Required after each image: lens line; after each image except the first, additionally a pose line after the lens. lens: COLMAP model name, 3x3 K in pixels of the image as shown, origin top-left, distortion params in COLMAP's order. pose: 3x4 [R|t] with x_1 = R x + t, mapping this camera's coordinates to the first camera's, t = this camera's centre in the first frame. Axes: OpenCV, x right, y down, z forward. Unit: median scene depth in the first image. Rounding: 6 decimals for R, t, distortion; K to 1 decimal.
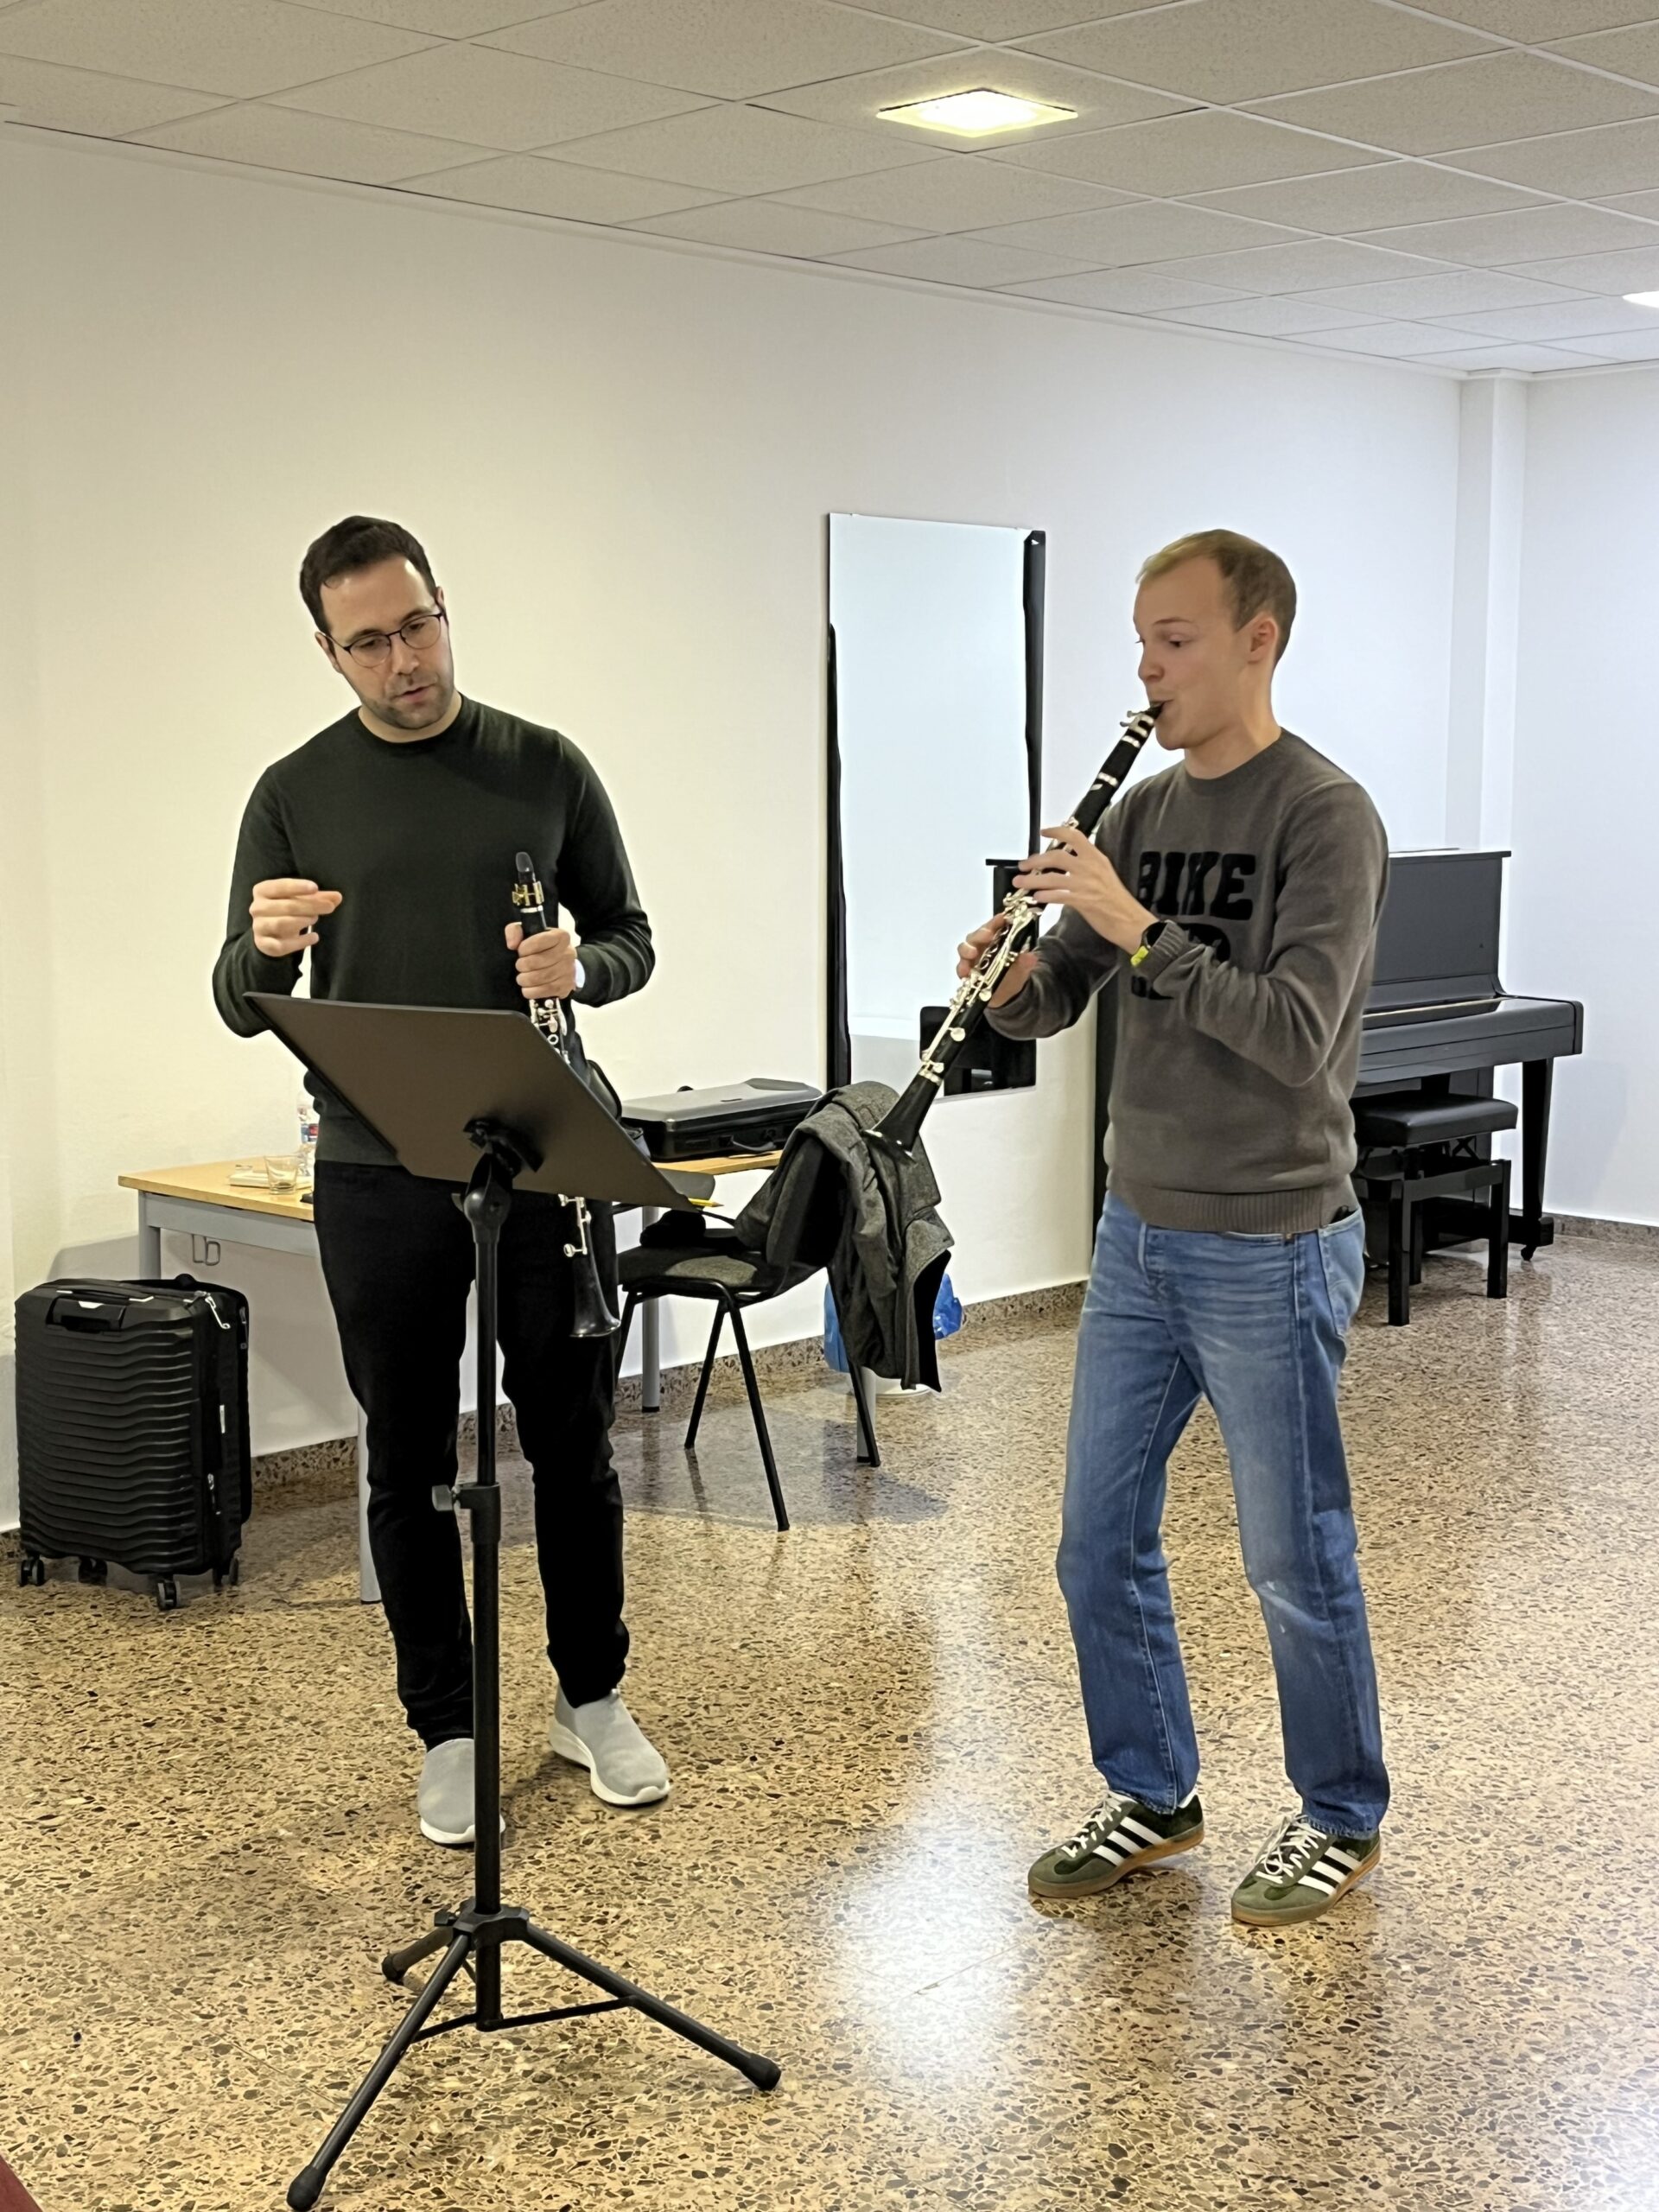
lens RADIAL K [[2796.2, 0, 830.3], [0, 2796.2, 1108.3], [0, 0, 1]] dist [0.068509, 0.000000]
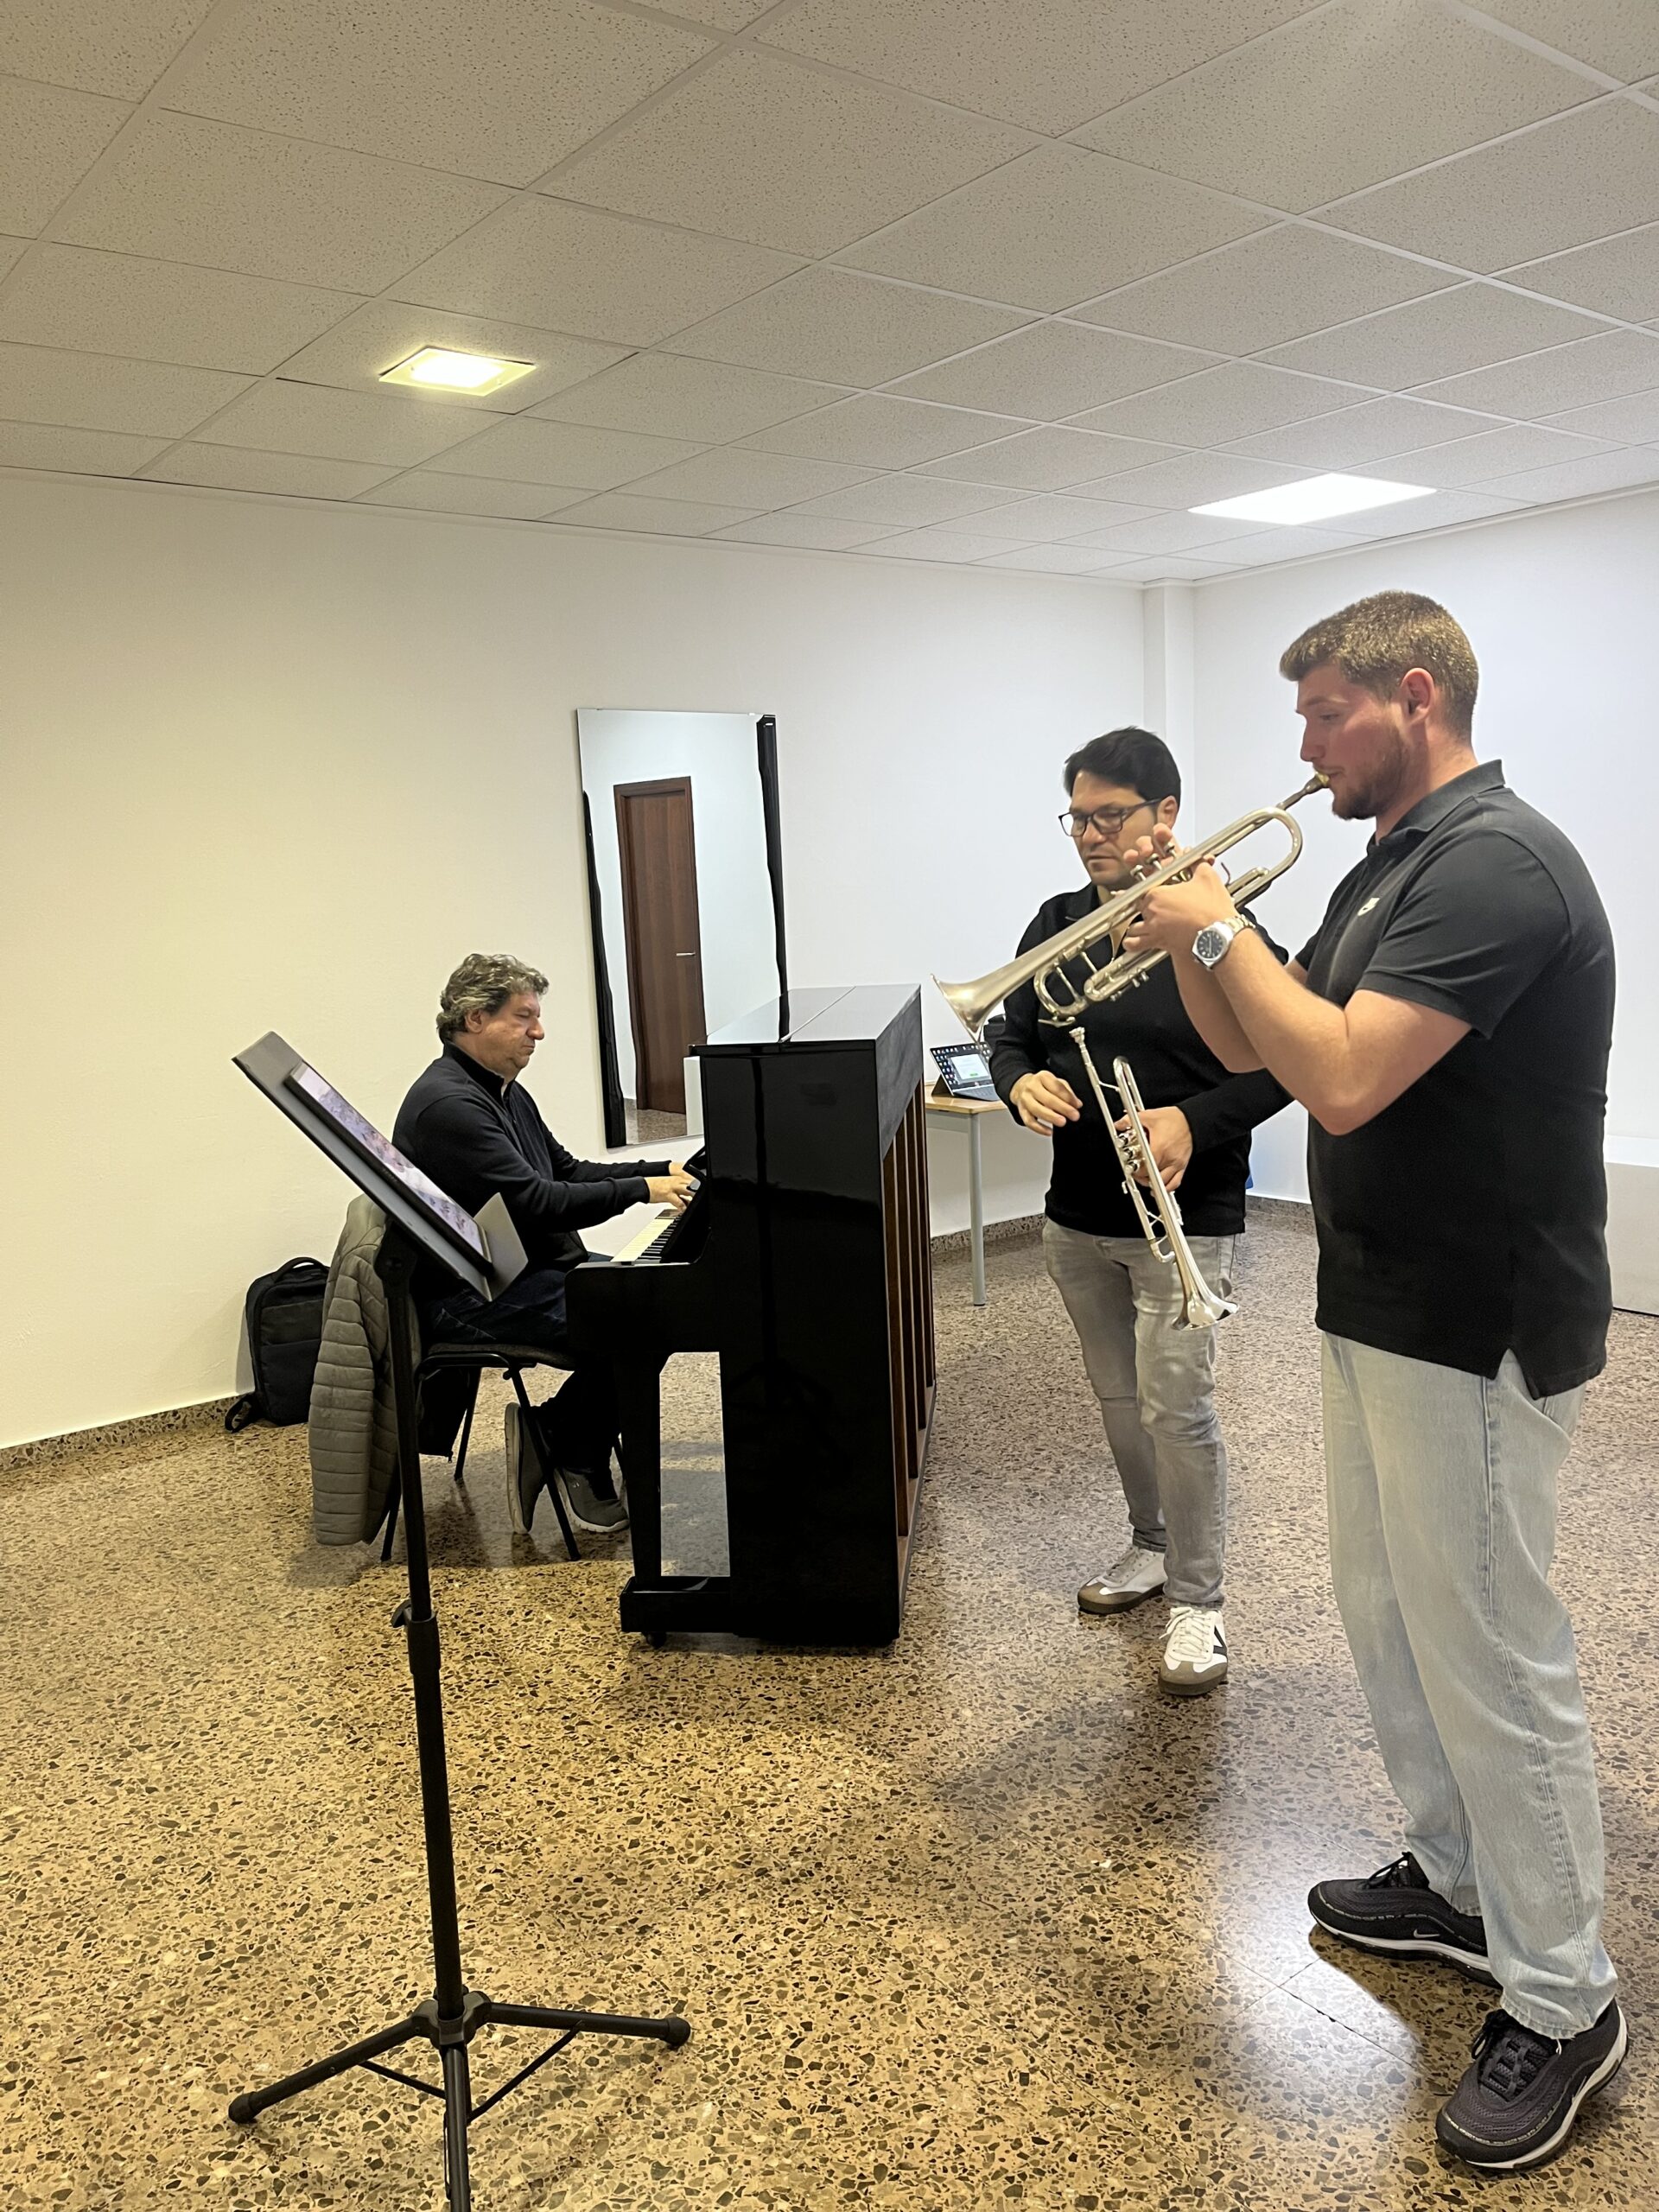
lens RADIAL K [[1669.3, 0, 828.4], [0, 1669.3, 1087.9], [0, 0, 1]] dist [0.038592, -0.059061]
pose [[0.989629, -0.038007, -0.138524, 0.364725], [0.037315, 0.999275, -0.007585, -0.030243], [0.138712, 0.002338, 0.990330, 0.347057]]
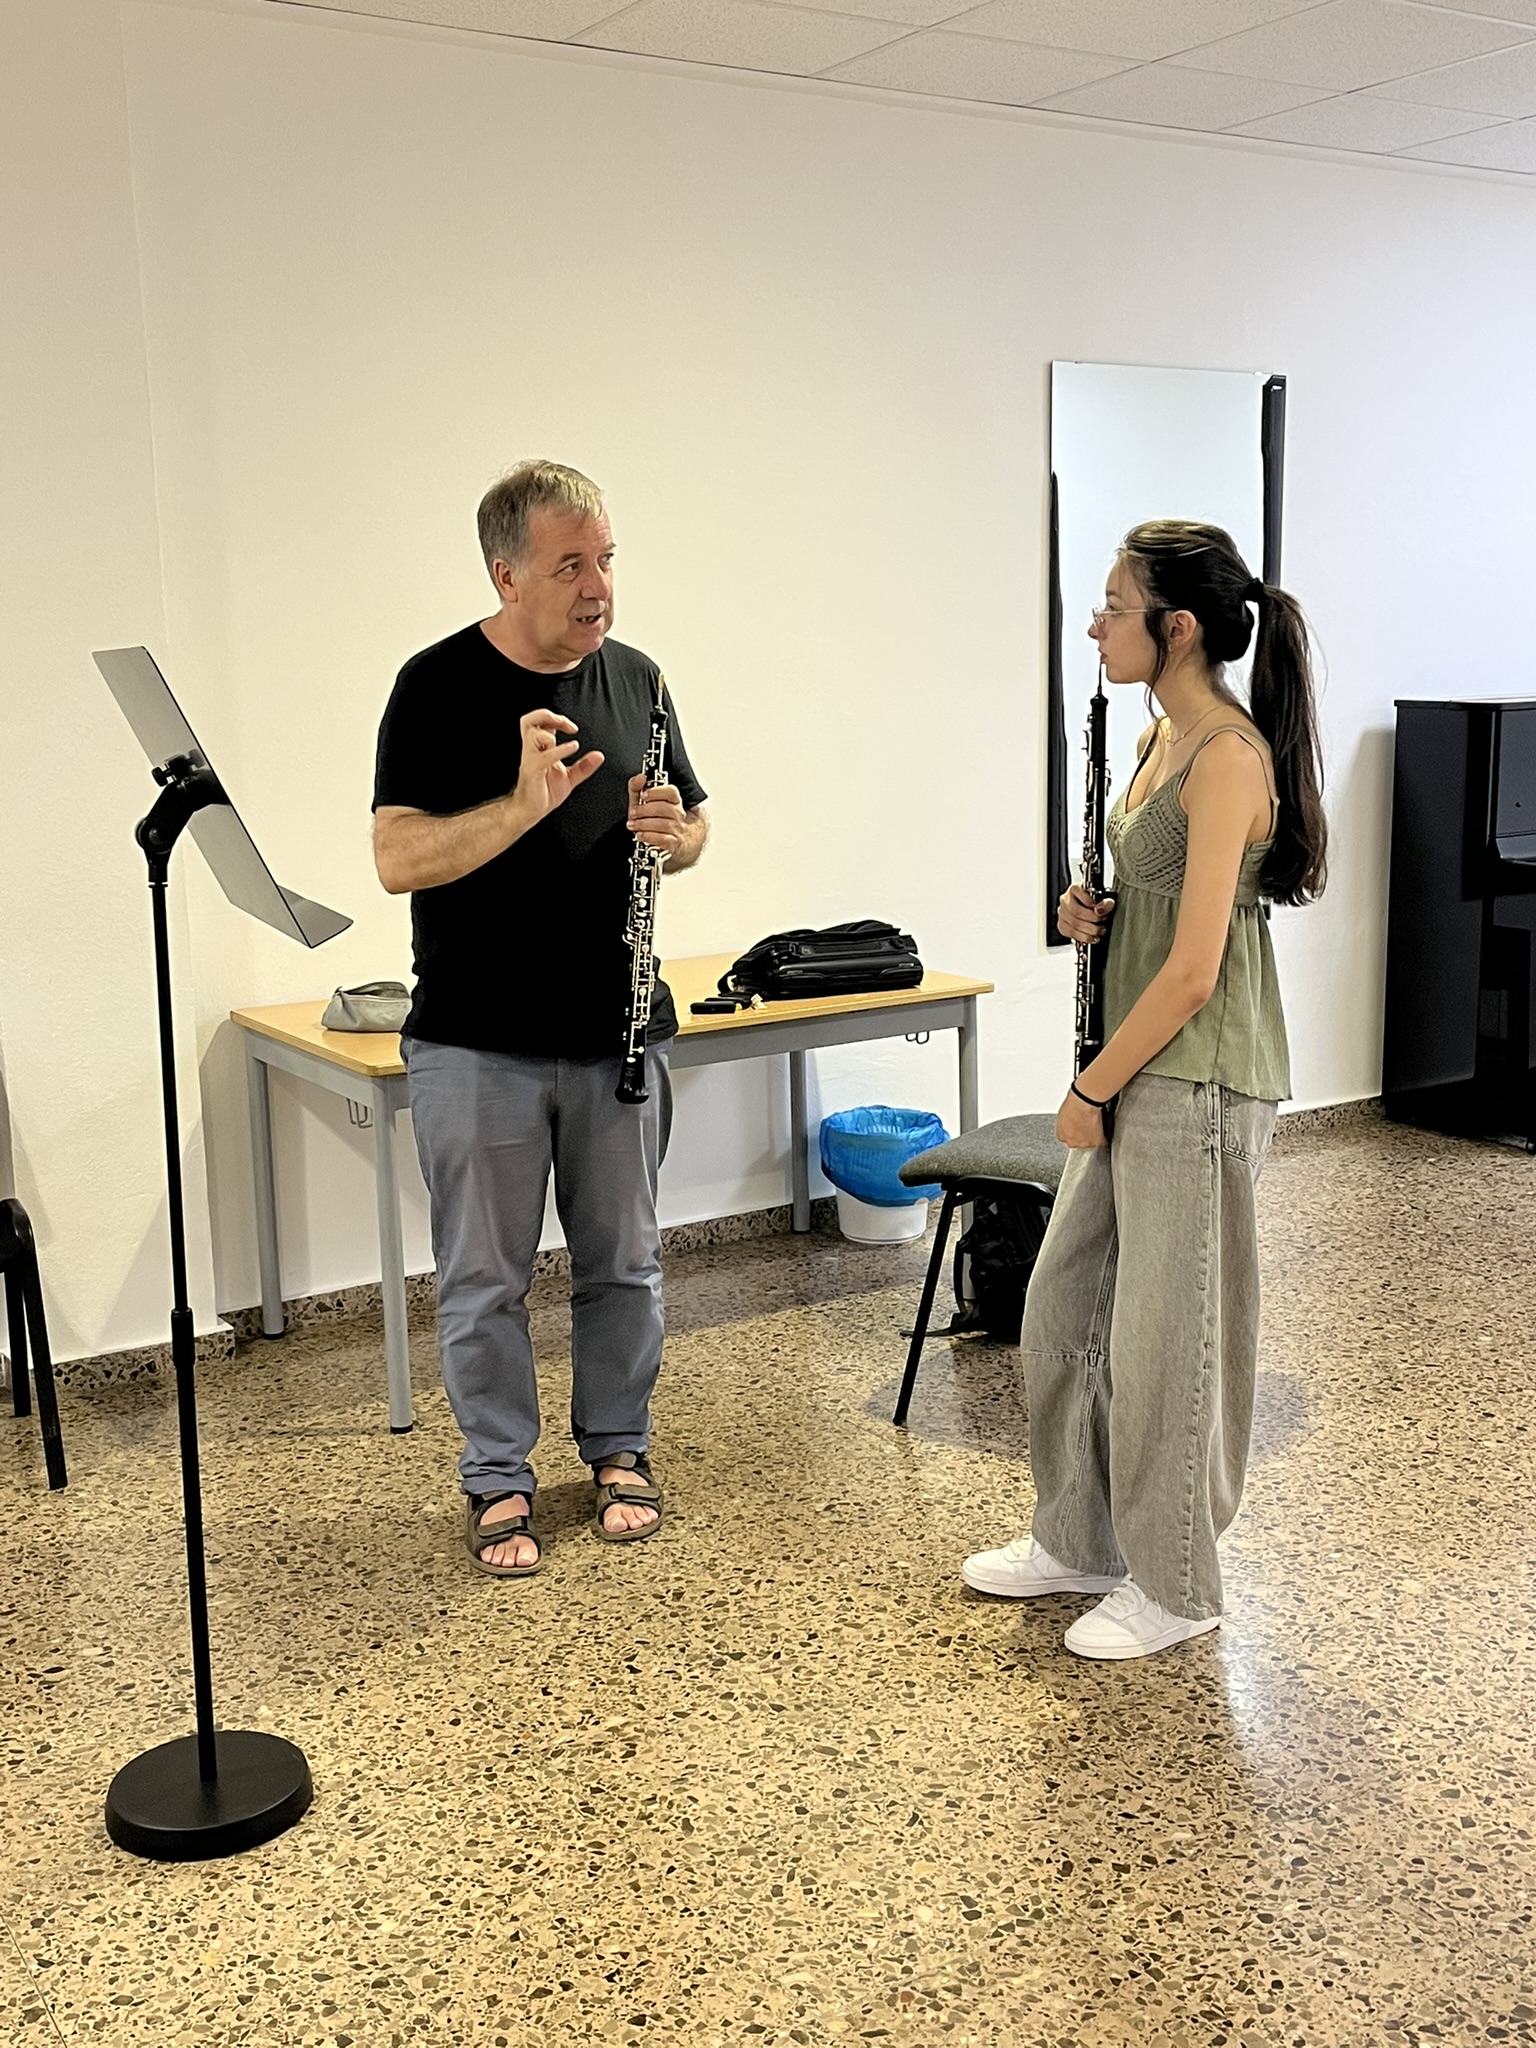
lens RADIAL K [[2193.3, 0, 807.8], [0, 2193.3, 990.6], [0, 0, 1]] dist [0.041507, 0.000000]
pose [[0.977646, 0.016056, -0.209646, 0.137293], [-0.008816, 0.999333, 0.035424, -0.016218], [0.210075, -0.032784, 0.977136, 0.301670]]
